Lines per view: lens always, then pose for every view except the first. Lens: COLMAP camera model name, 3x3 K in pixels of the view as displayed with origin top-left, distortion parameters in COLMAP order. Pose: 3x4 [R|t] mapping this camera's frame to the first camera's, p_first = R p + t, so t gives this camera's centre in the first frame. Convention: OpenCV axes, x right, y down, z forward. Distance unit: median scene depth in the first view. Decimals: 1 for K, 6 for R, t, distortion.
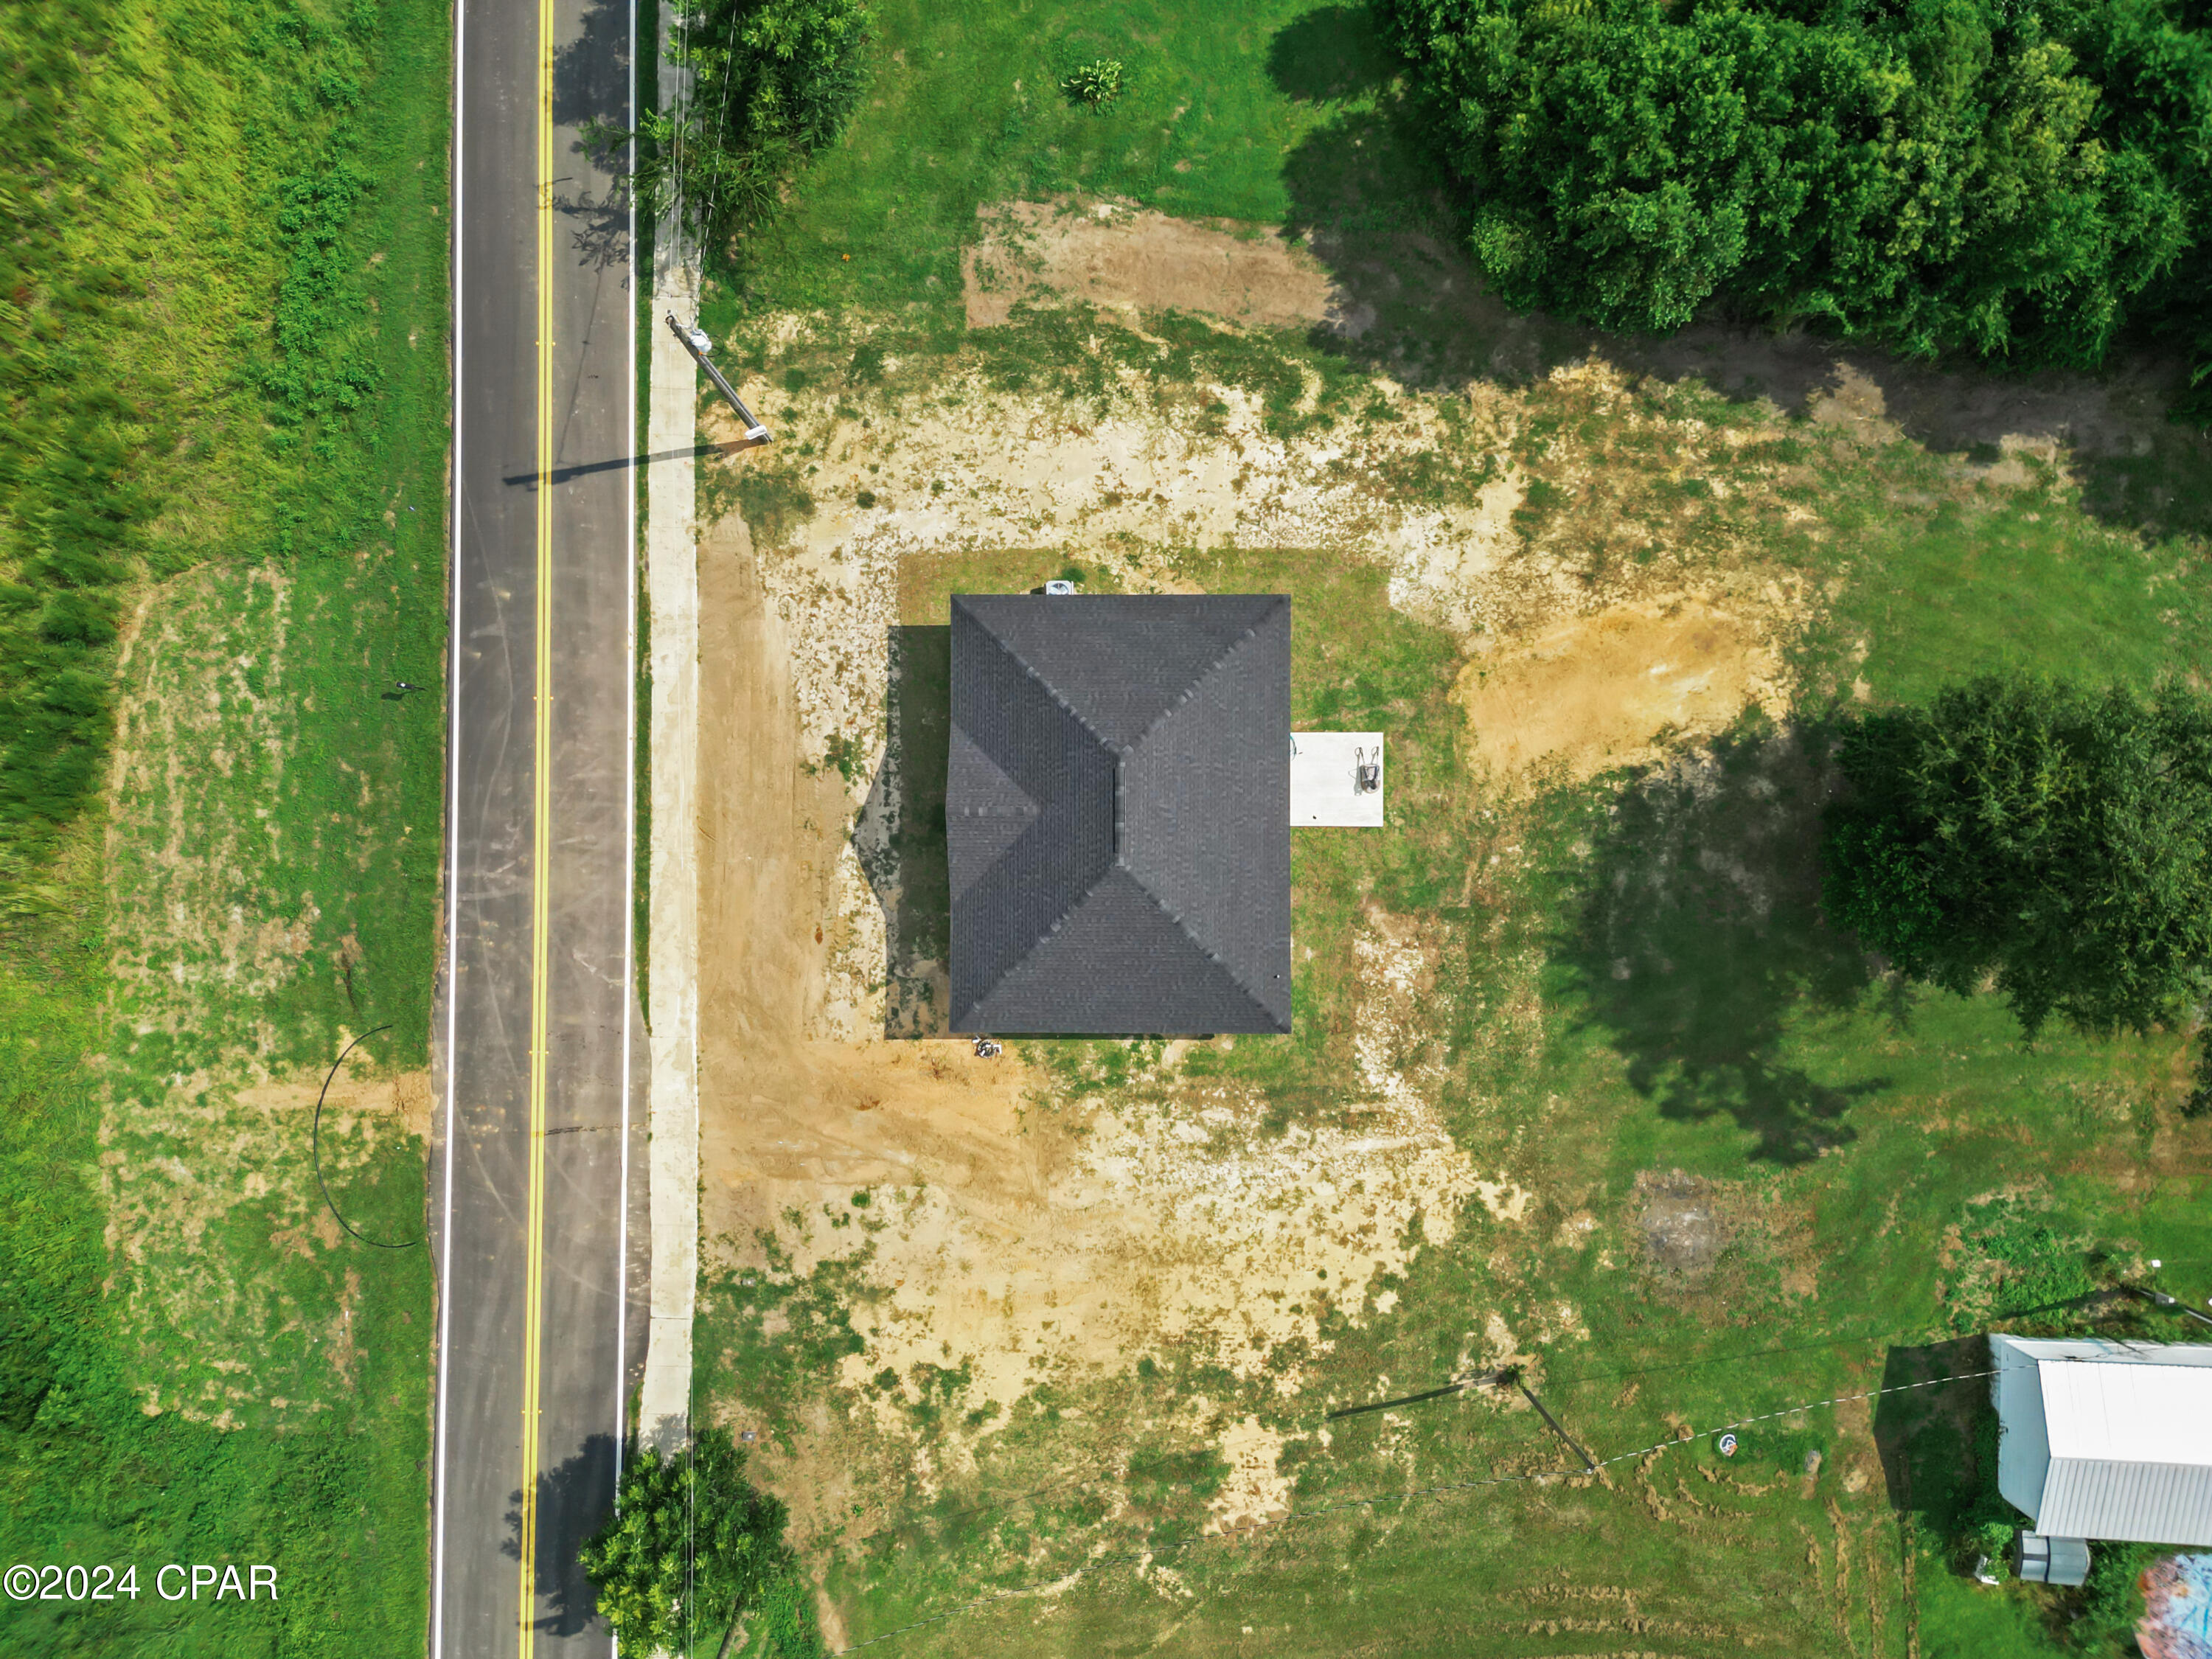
lens RADIAL K [[1585.4, 0, 1102.6], [0, 1585.4, 834.2], [0, 0, 1]] dist [0.079713, -0.093887]
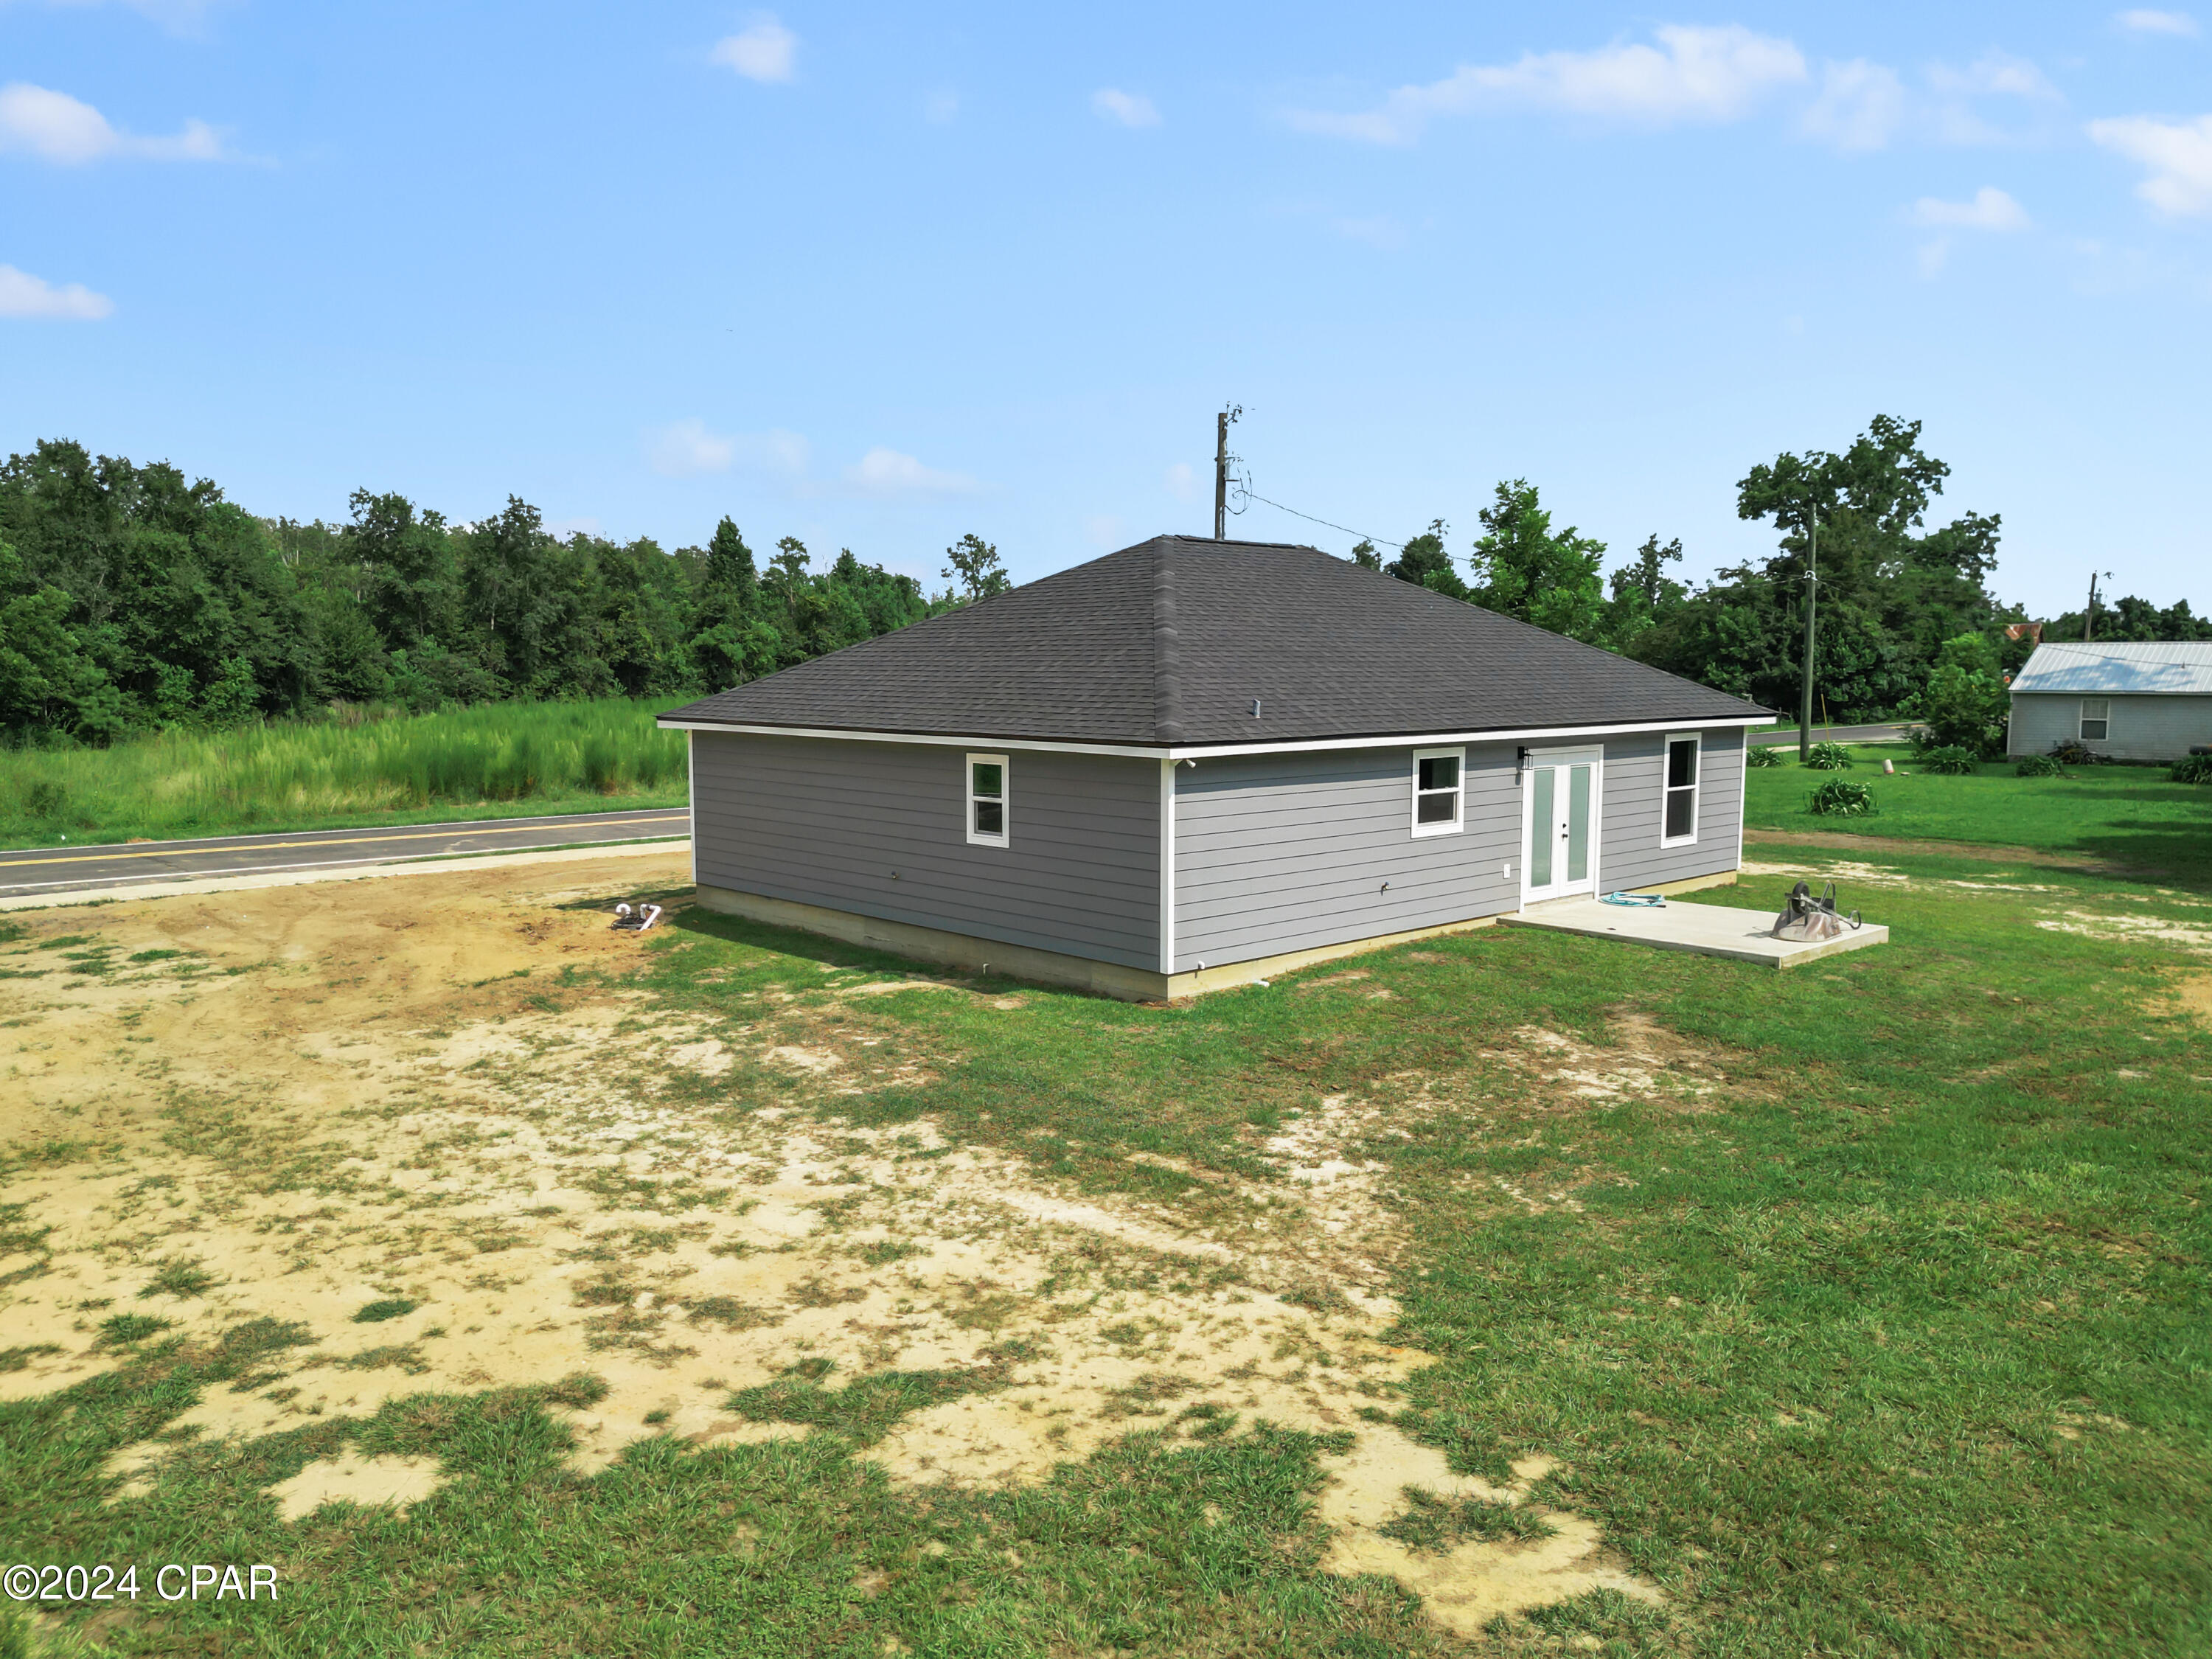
lens RADIAL K [[1593.0, 0, 1099.5], [0, 1593.0, 831.7], [0, 0, 1]] dist [0.072975, -0.059724]
pose [[0.687881, 0.088658, -0.720389, 0.322443], [-0.725592, 0.109085, -0.679424, 0.335137], [0.018348, 0.990071, 0.139367, 0.916059]]
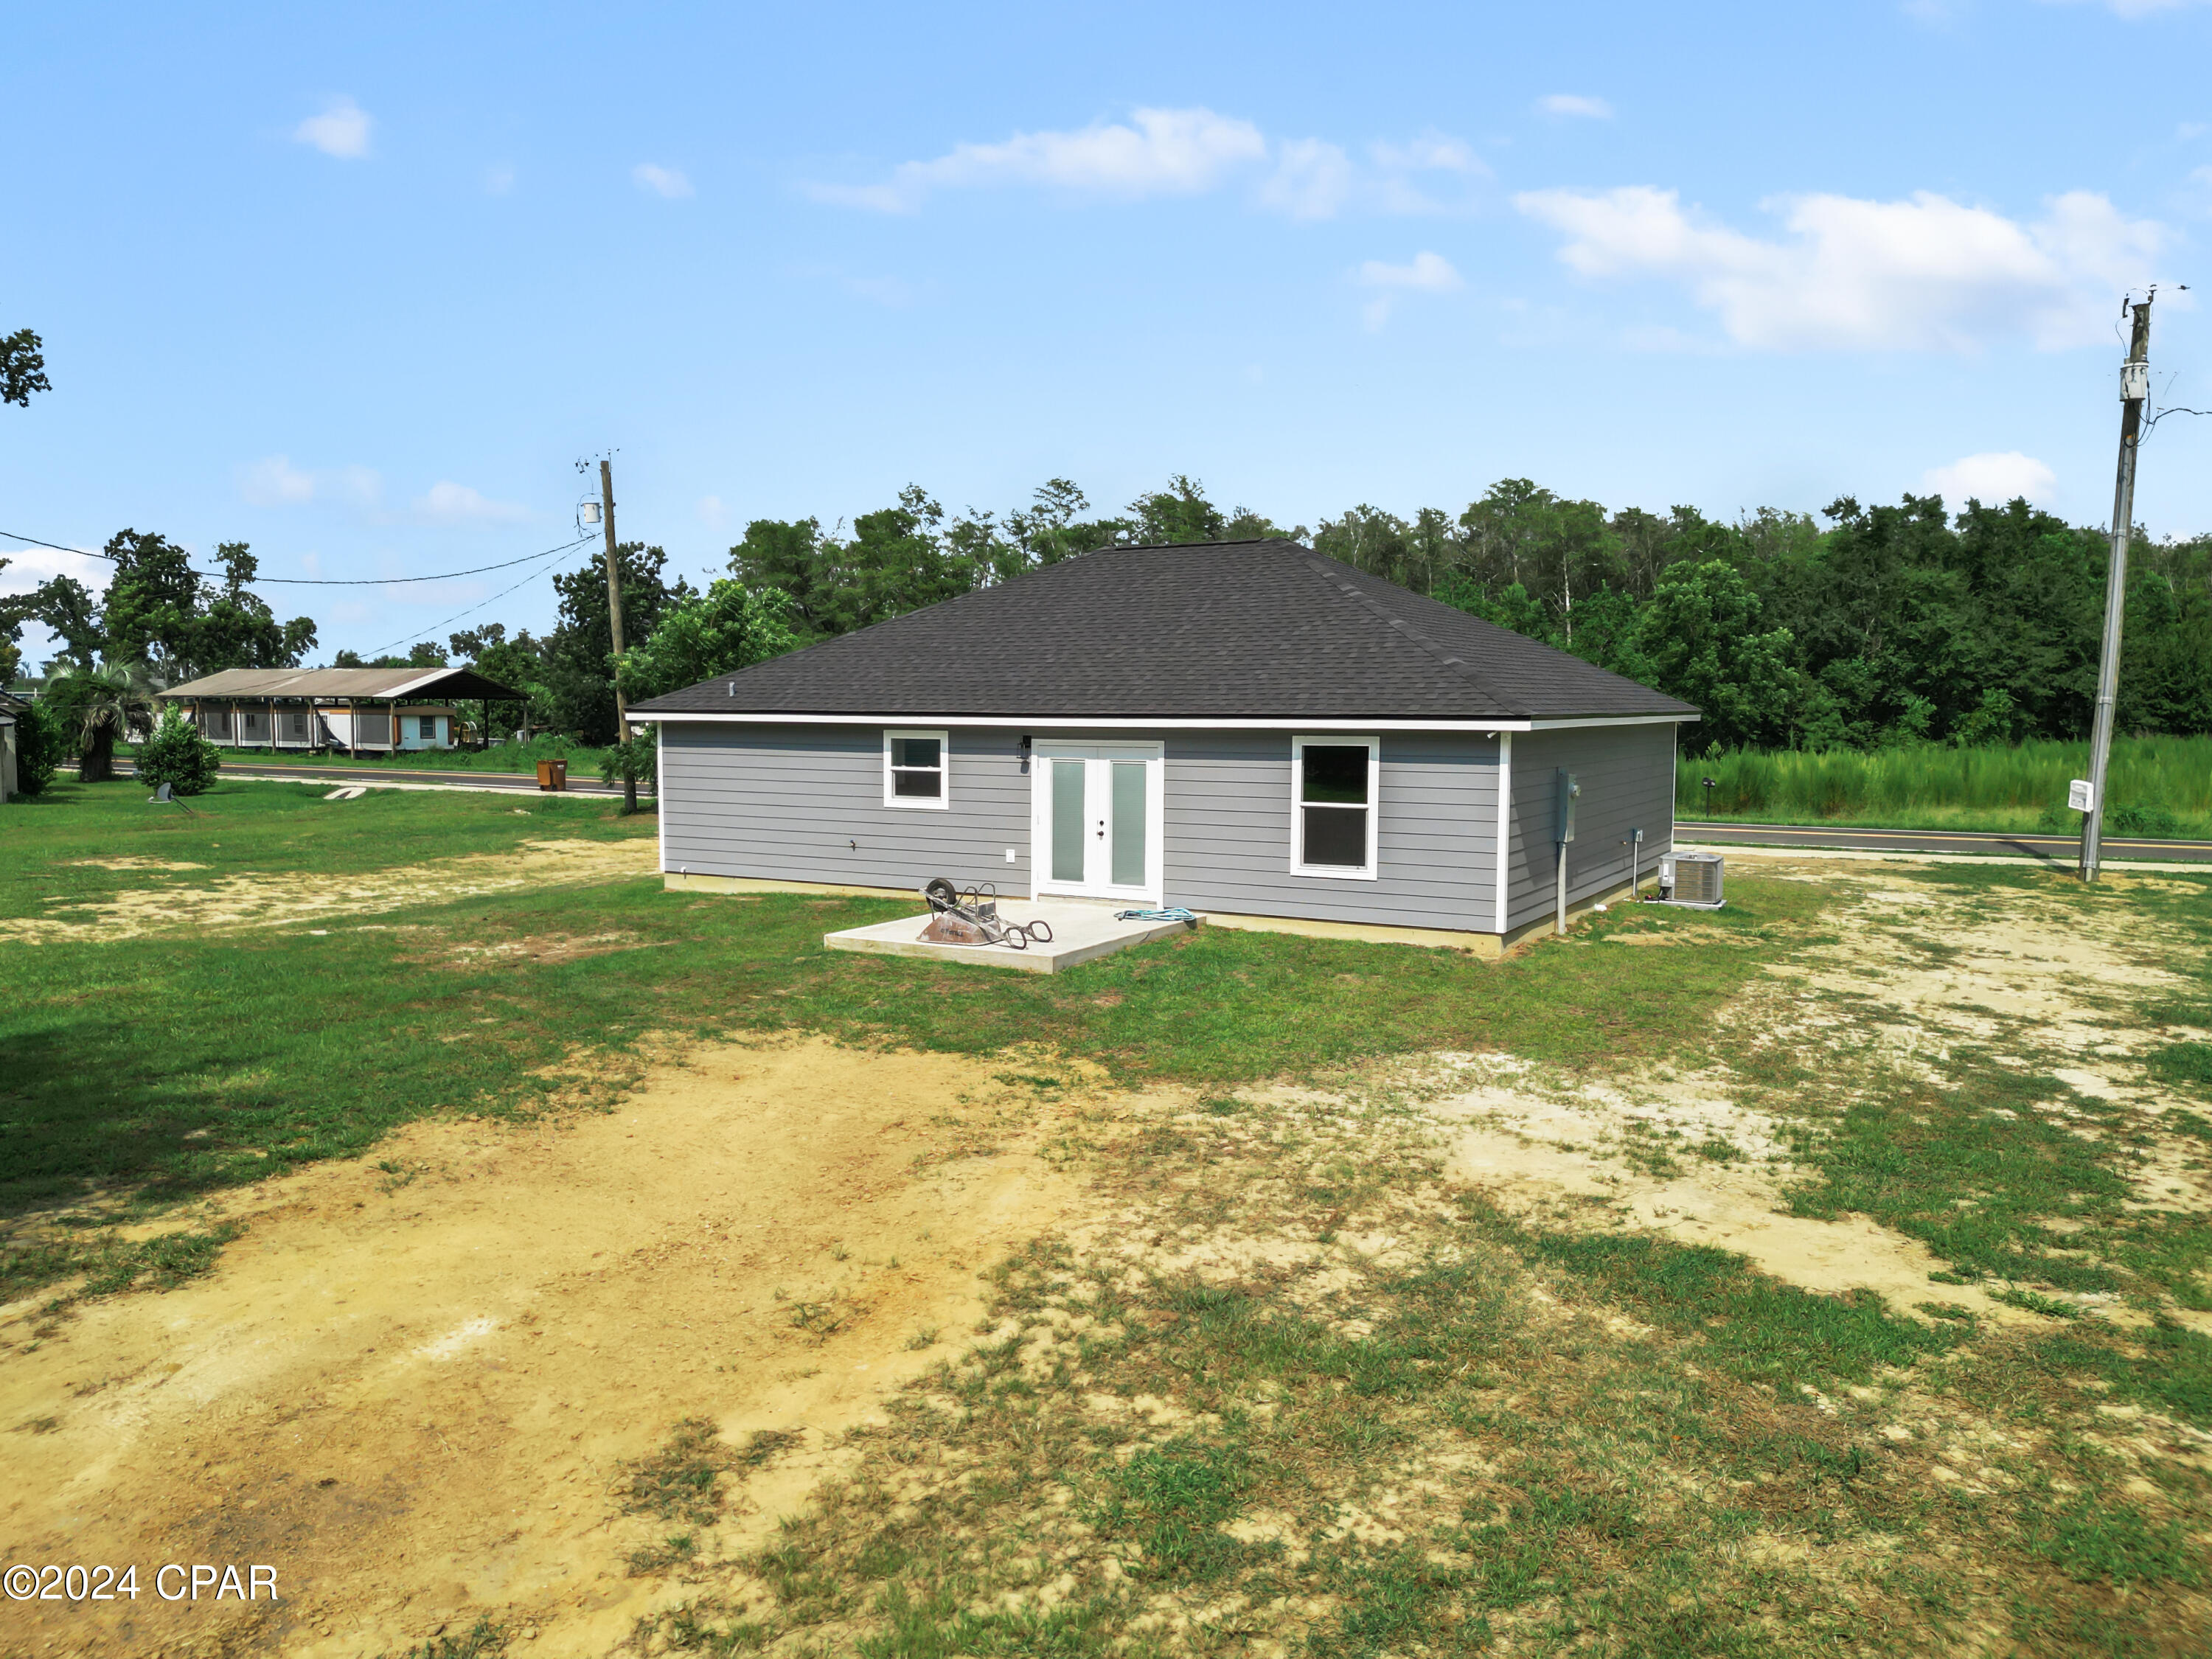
lens RADIAL K [[1593.0, 0, 1099.5], [0, 1593.0, 831.7], [0, 0, 1]] dist [0.072975, -0.059724]
pose [[-0.491804, 0.081470, -0.866886, 0.448343], [-0.869939, -0.004200, 0.493142, -0.231351], [0.036536, 0.996667, 0.072939, 0.948237]]
